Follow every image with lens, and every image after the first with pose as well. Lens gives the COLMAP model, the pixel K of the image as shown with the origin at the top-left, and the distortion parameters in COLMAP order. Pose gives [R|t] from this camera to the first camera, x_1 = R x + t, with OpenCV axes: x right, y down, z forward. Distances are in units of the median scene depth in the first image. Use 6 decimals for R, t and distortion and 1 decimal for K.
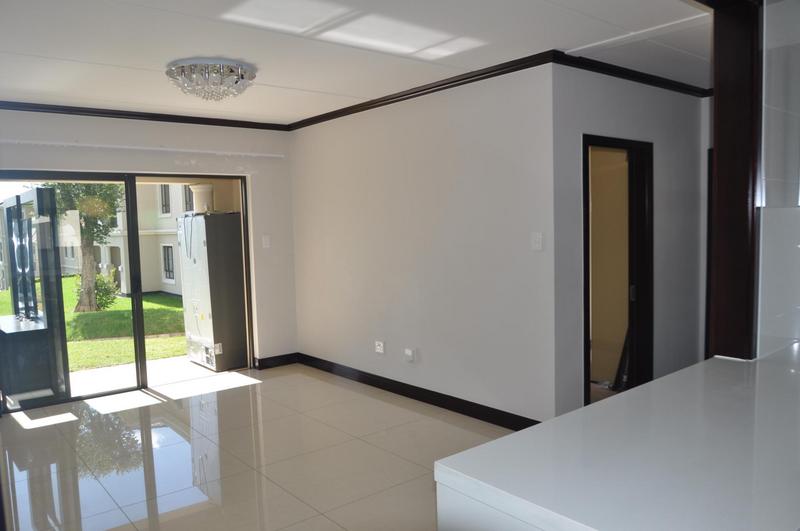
lens RADIAL K [[610.8, 0, 403.6], [0, 610.8, 272.6], [0, 0, 1]] dist [-0.043521, 0.008484]
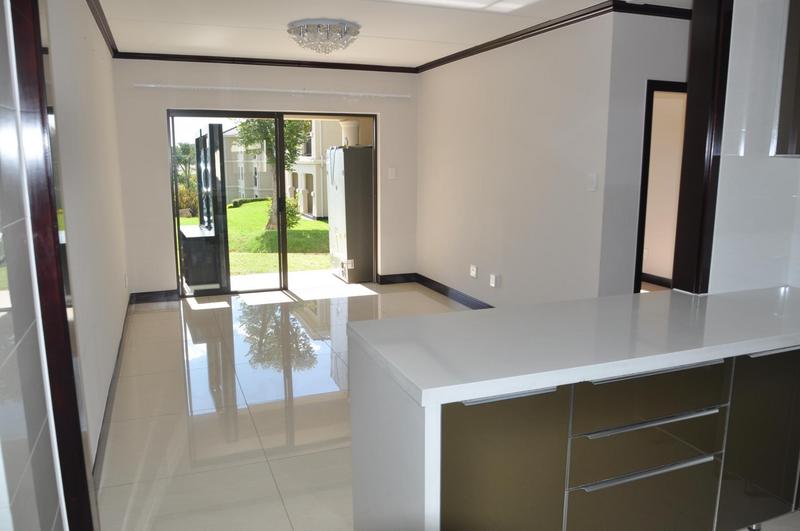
lens RADIAL K [[610.8, 0, 403.6], [0, 610.8, 272.6], [0, 0, 1]] dist [-0.043521, 0.008484]
pose [[0.951304, 0.082983, -0.296873, 0.147866], [-0.050971, 0.992172, 0.114002, 0.002089], [0.304010, -0.093319, 0.948087, -0.089641]]
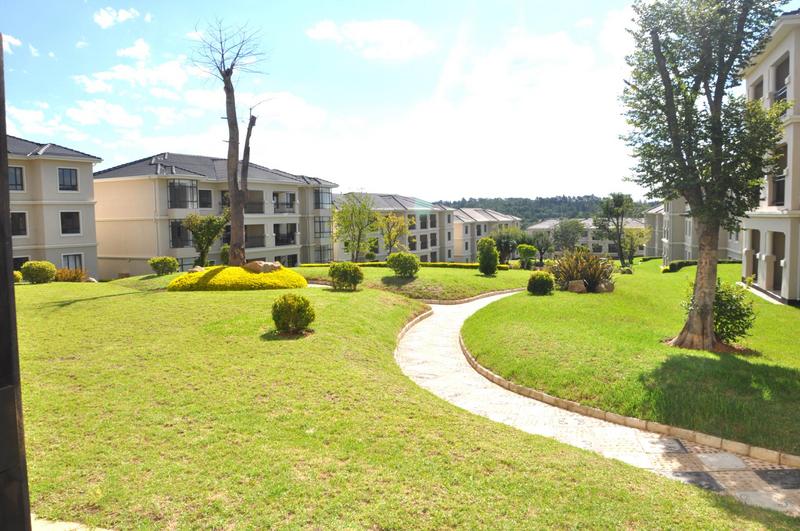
lens RADIAL K [[632.5, 0, 400.0], [0, 632.5, 265.5], [0, 0, 1]] dist [-0.048011, 0.000385]
pose [[0.530751, 0.086329, -0.843120, -0.402595], [-0.069862, 0.995870, 0.057991, -0.066064], [0.844644, 0.028123, 0.534590, 1.014215]]
